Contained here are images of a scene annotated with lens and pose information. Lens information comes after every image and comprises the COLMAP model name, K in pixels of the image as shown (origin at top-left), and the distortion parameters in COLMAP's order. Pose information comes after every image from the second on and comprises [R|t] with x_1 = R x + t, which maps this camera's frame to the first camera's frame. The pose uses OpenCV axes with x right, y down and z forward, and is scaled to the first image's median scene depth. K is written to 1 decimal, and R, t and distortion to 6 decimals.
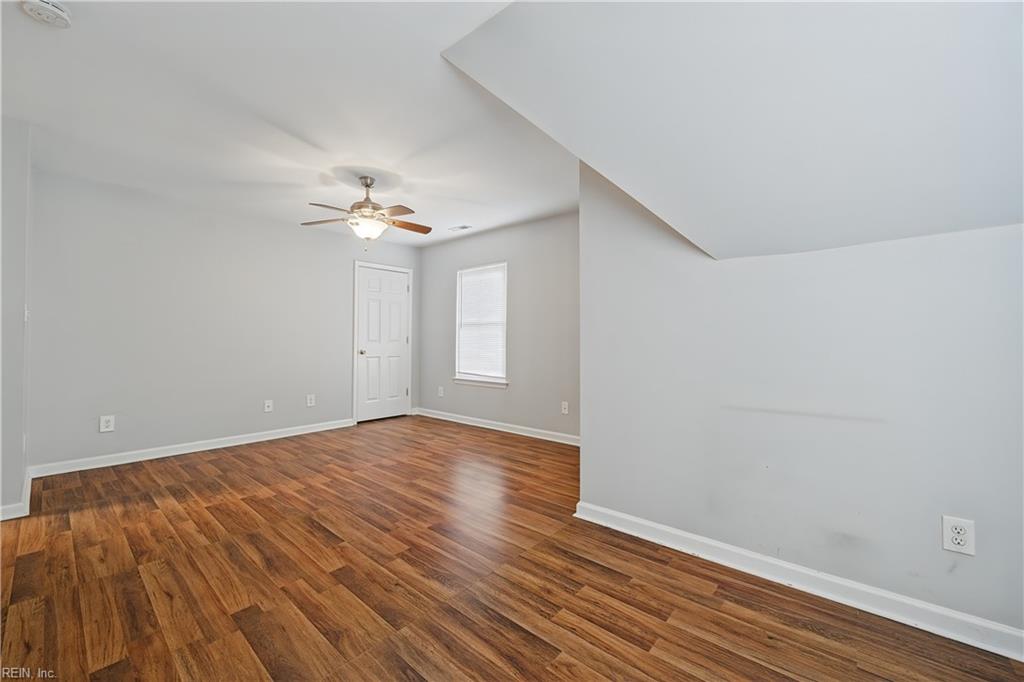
lens RADIAL K [[403.4, 0, 509.2], [0, 403.4, 341.7], [0, 0, 1]] dist [-0.001130, -0.000994]
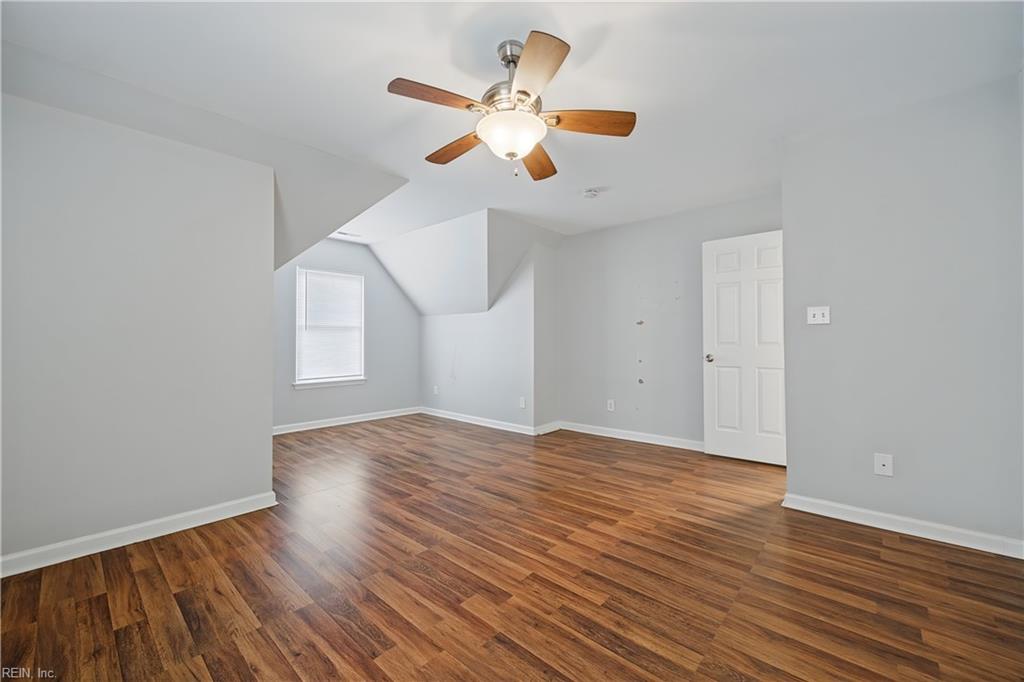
lens RADIAL K [[403.4, 0, 511.9], [0, 403.4, 337.8], [0, 0, 1]] dist [-0.001130, -0.000994]
pose [[-0.999946, 0.001061, 0.010368, -0.473575], [0.000892, 0.999867, -0.016306, -0.001960], [-0.010384, -0.016295, -0.999813, 2.041232]]
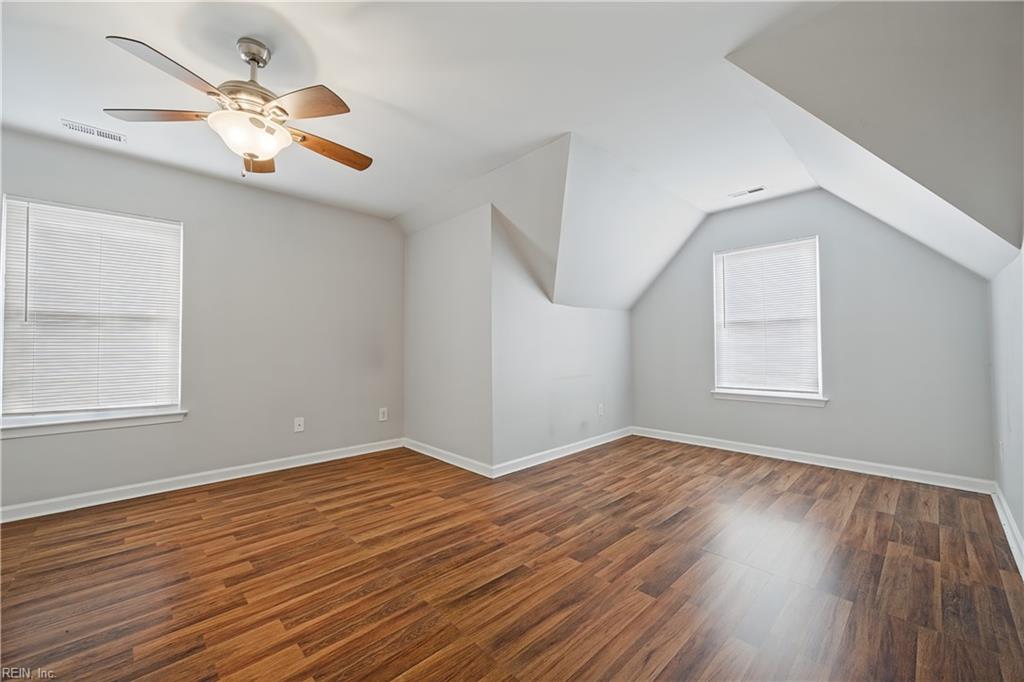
lens RADIAL K [[403.4, 0, 508.1], [0, 403.4, 342.3], [0, 0, 1]] dist [-0.001130, -0.000994]
pose [[0.089496, 0.008875, 0.995948, -1.128124], [0.004065, 0.999949, -0.009276, -0.002622], [-0.995979, 0.004879, 0.089455, 0.805025]]
